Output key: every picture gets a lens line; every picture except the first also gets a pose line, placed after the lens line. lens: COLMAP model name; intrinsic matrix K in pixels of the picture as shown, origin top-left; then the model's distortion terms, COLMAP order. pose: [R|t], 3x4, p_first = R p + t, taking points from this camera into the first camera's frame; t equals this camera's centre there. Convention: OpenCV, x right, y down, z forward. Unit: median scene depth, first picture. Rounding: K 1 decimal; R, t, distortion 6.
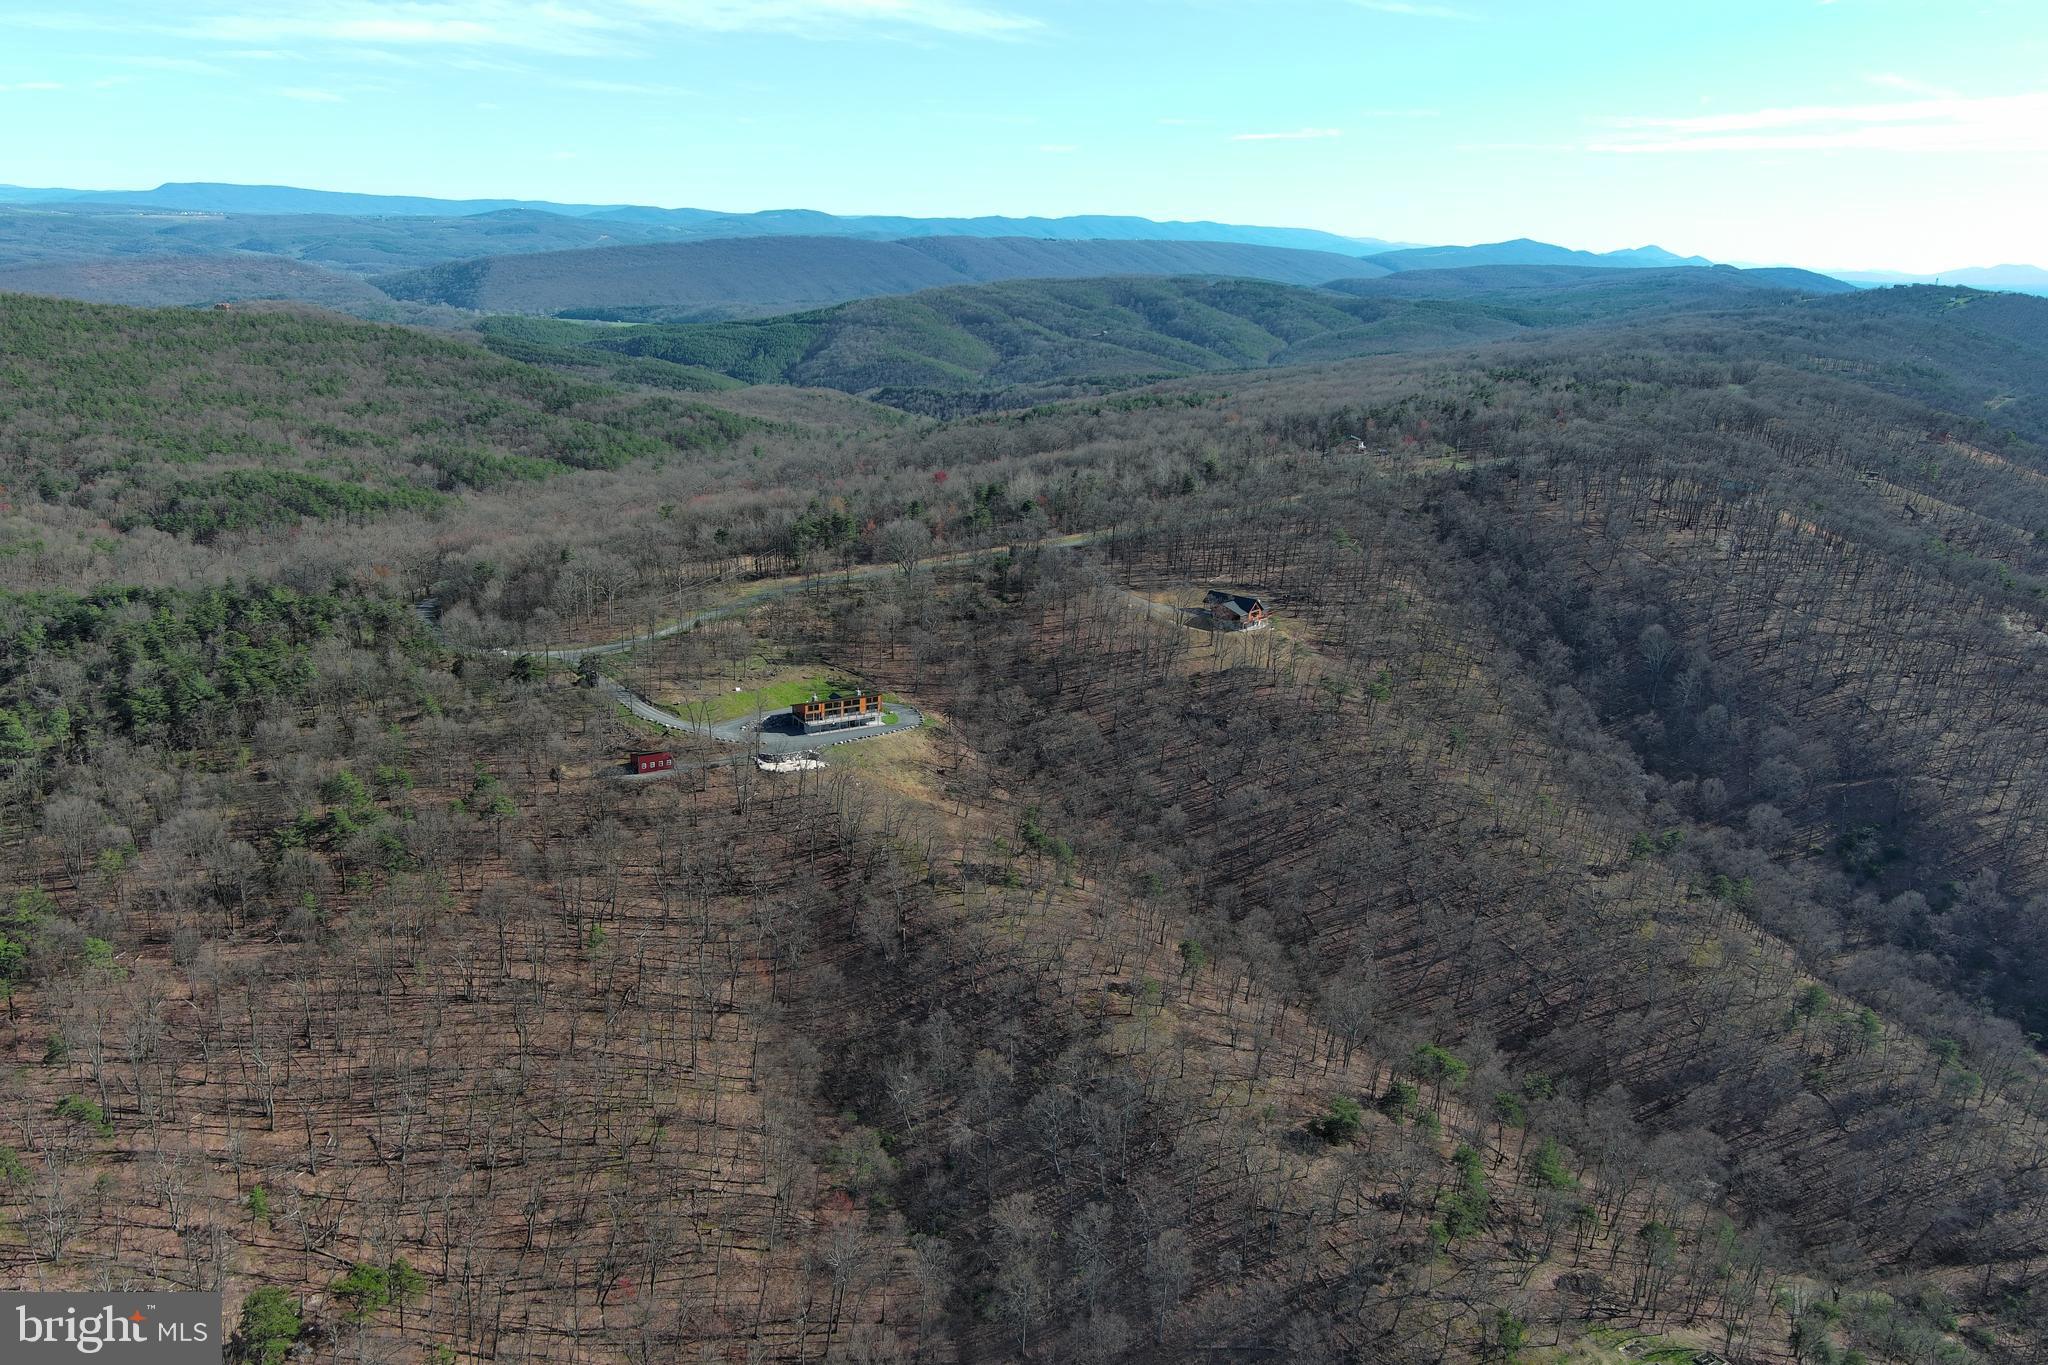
lens RADIAL K [[1588.3, 0, 1023.8], [0, 1588.3, 672.2], [0, 0, 1]] dist [0.034335, -0.039073]
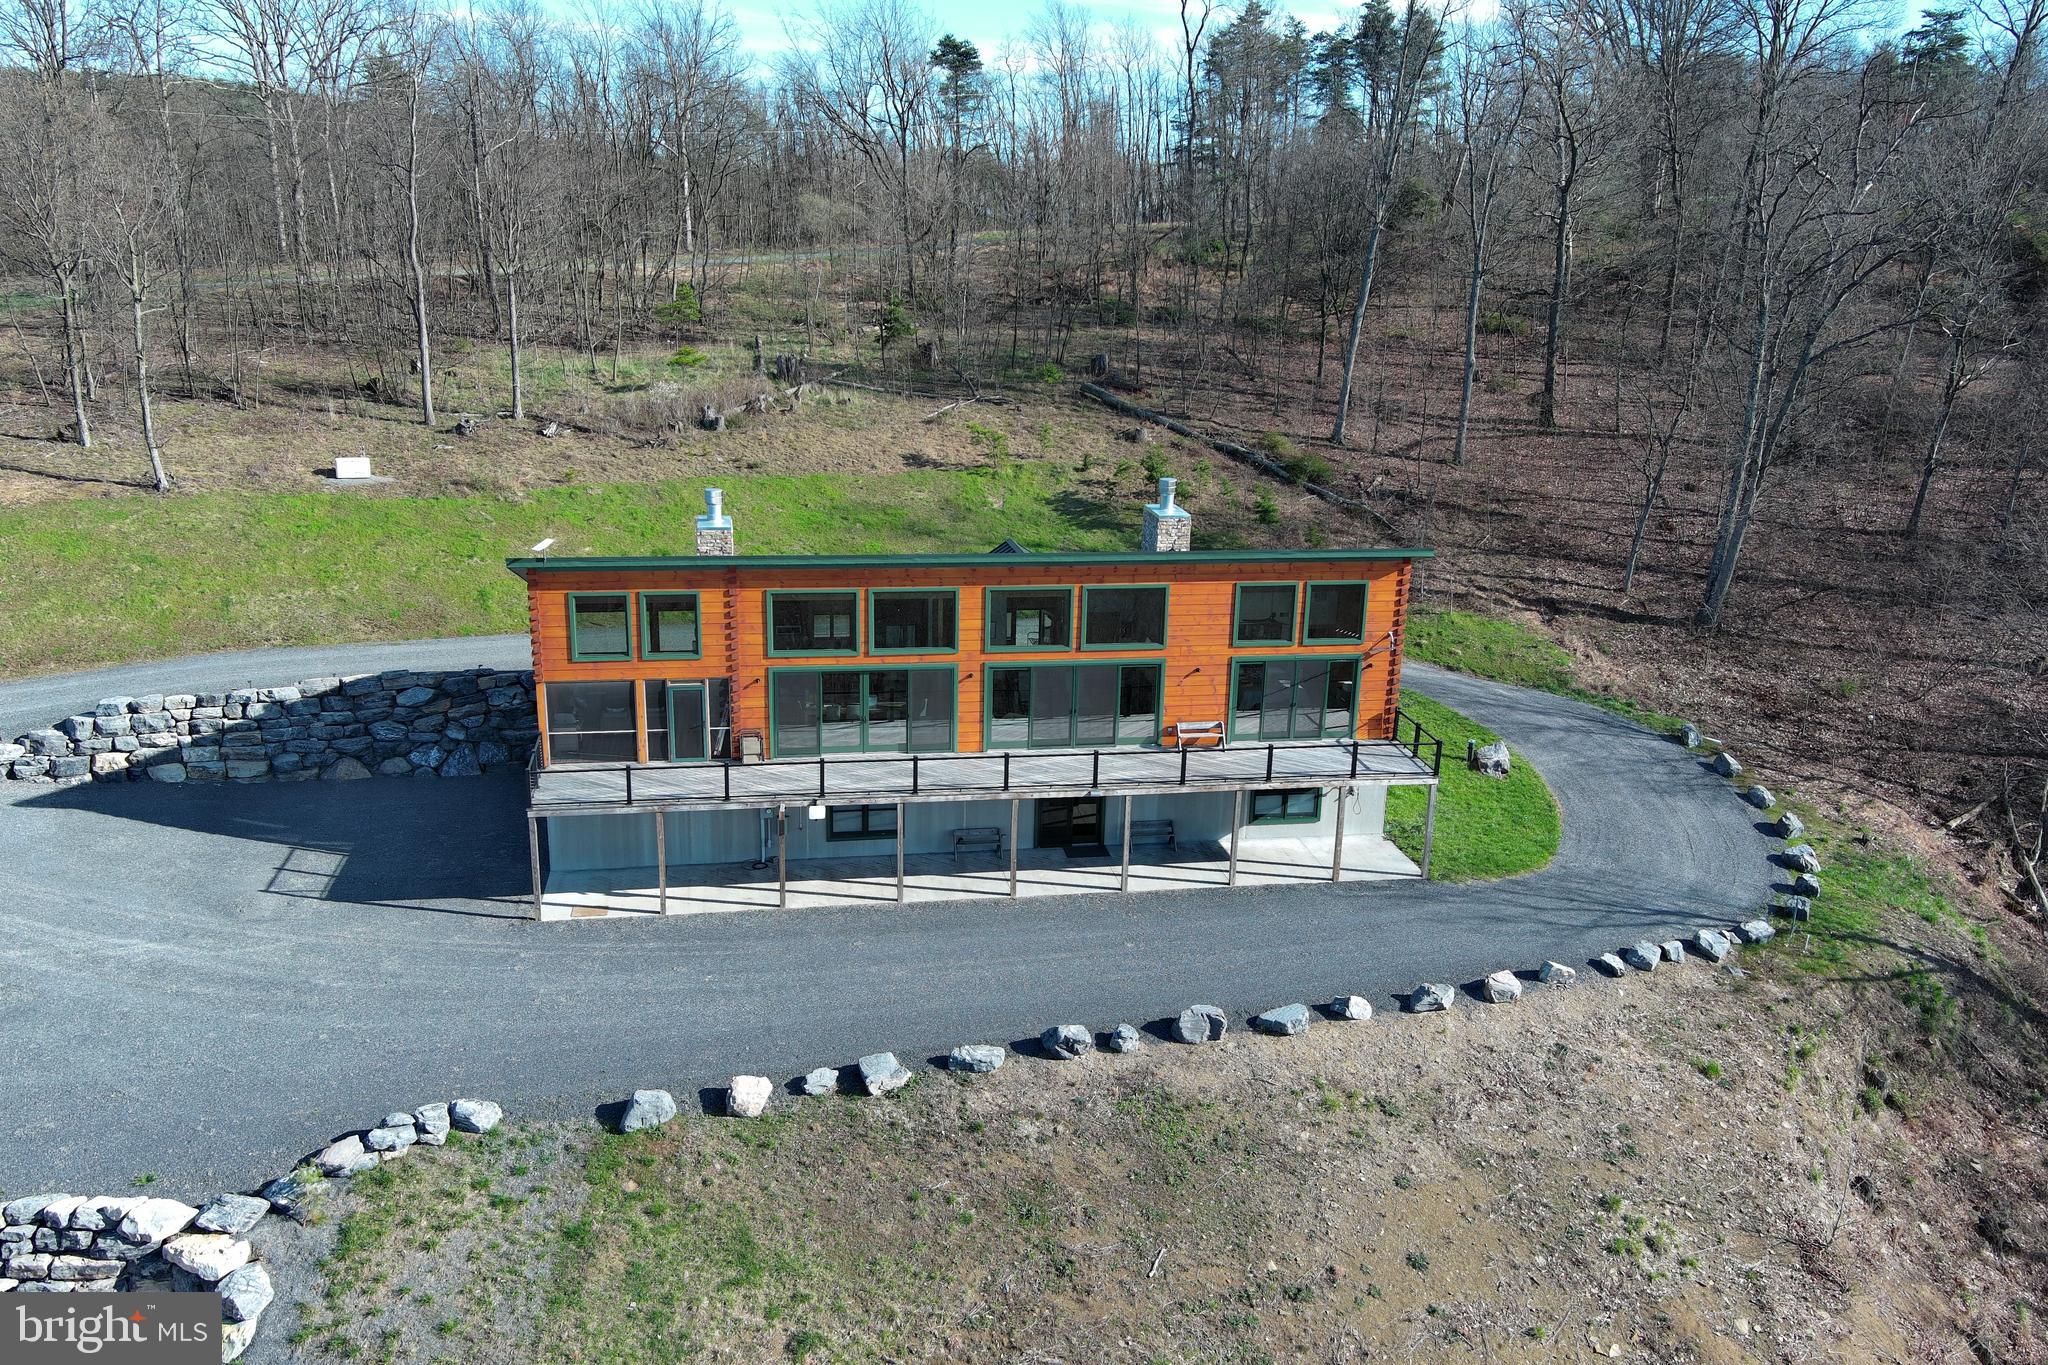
lens RADIAL K [[1588.3, 0, 1021.2], [0, 1588.3, 688.2], [0, 0, 1]] dist [0.034335, -0.039073]
pose [[0.920892, 0.091736, -0.378870, -0.063983], [-0.090609, 0.995668, 0.020845, 0.018838], [0.379141, 0.015133, 0.925215, 0.784568]]
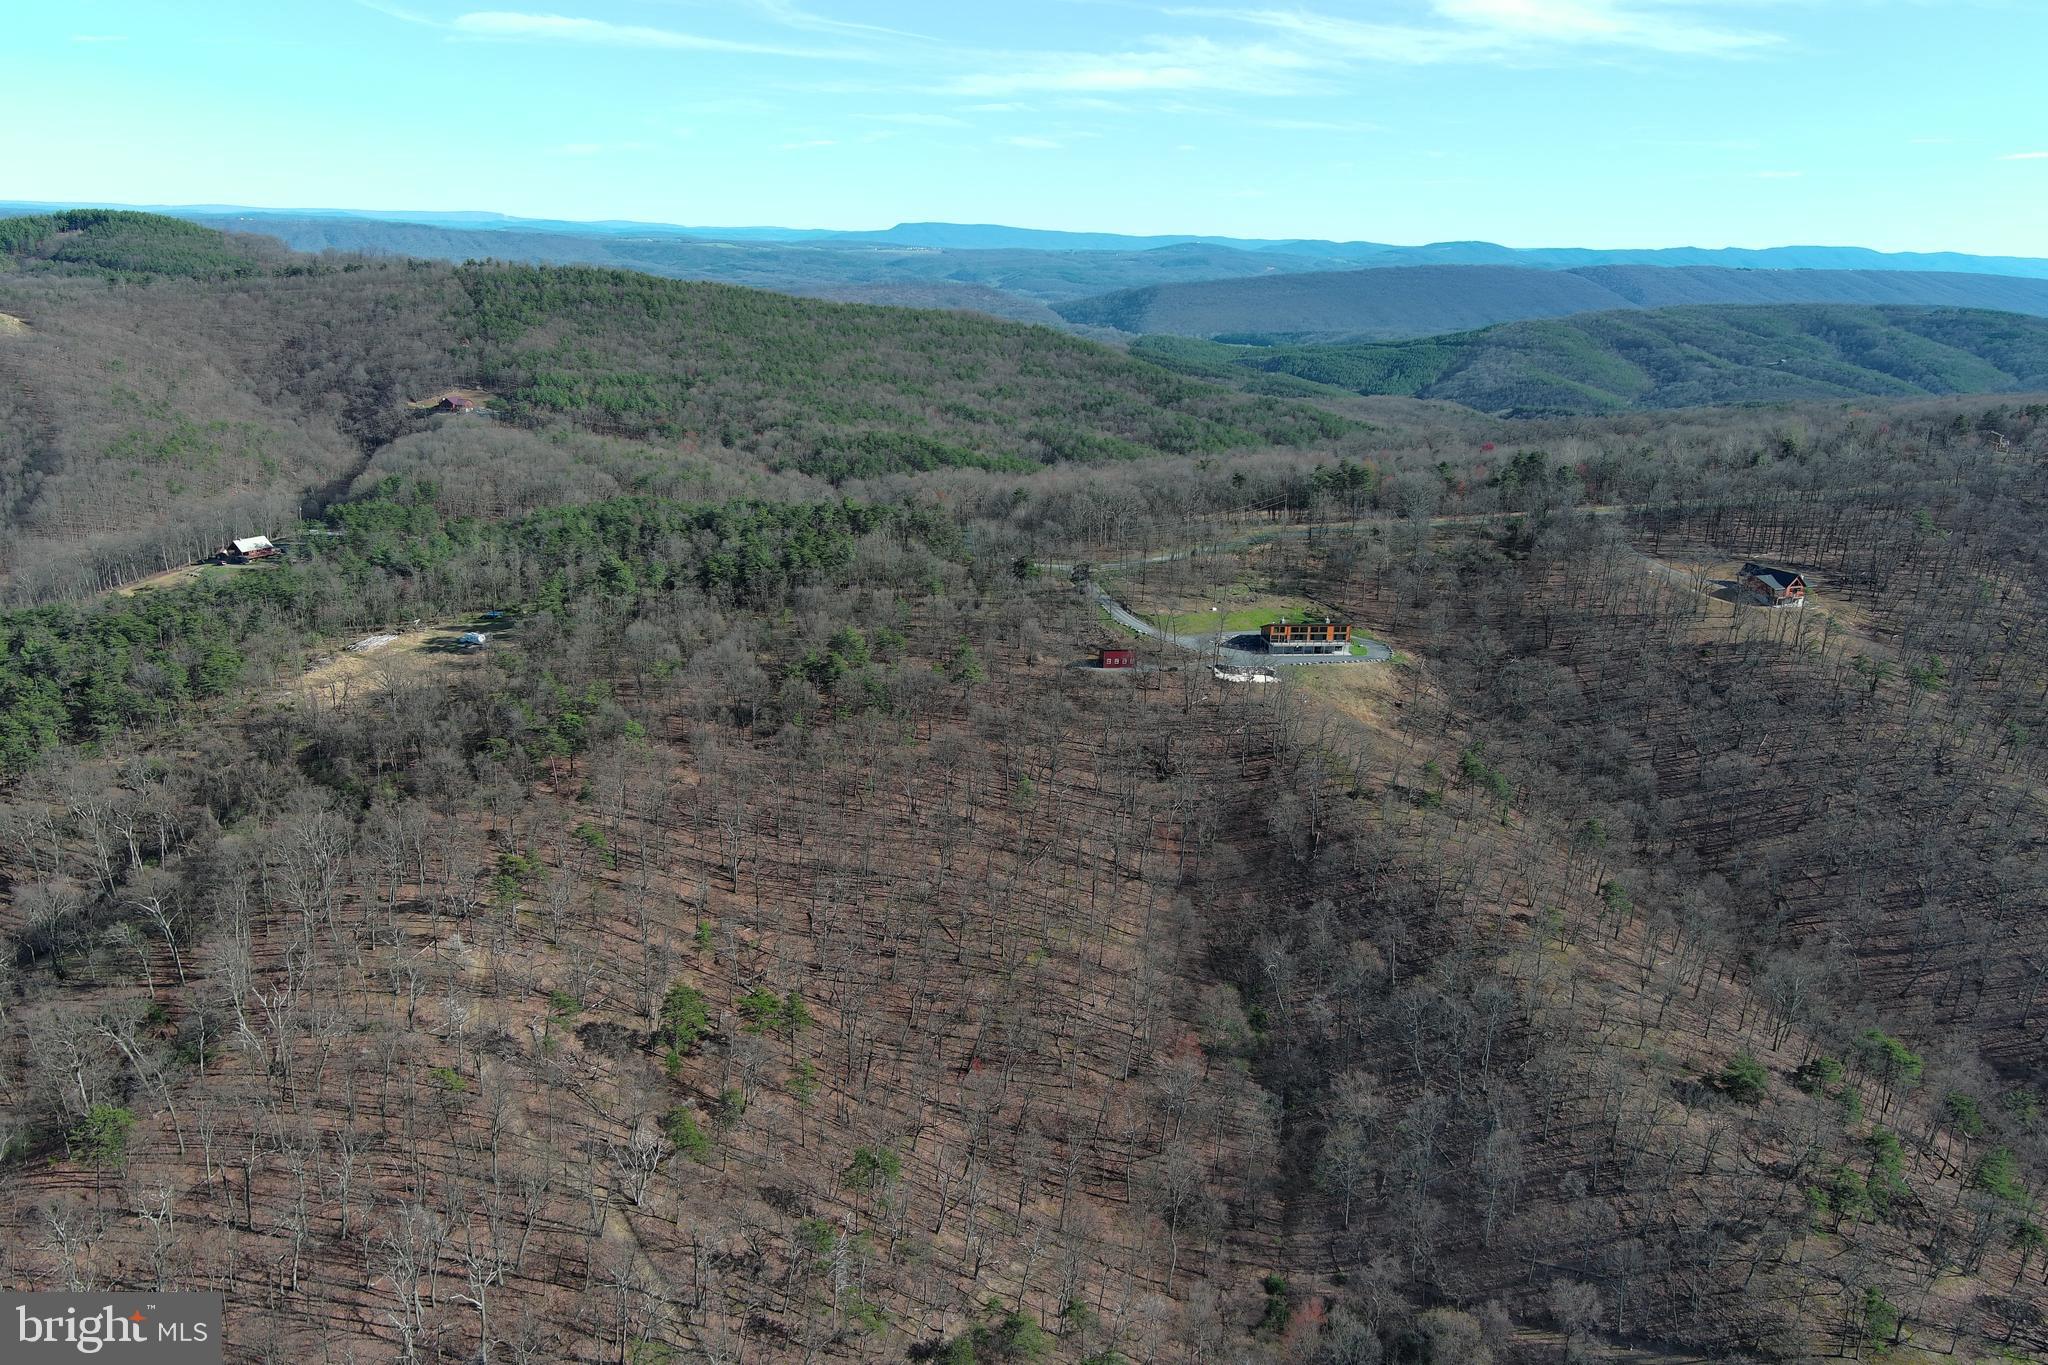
lens RADIAL K [[1588.3, 0, 1026.8], [0, 1588.3, 677.1], [0, 0, 1]] dist [0.034335, -0.039073]
pose [[0.921462, 0.097503, -0.376034, 0.091292], [-0.104067, 0.994566, 0.002869, 0.057079], [0.374270, 0.036489, 0.926601, -0.013055]]
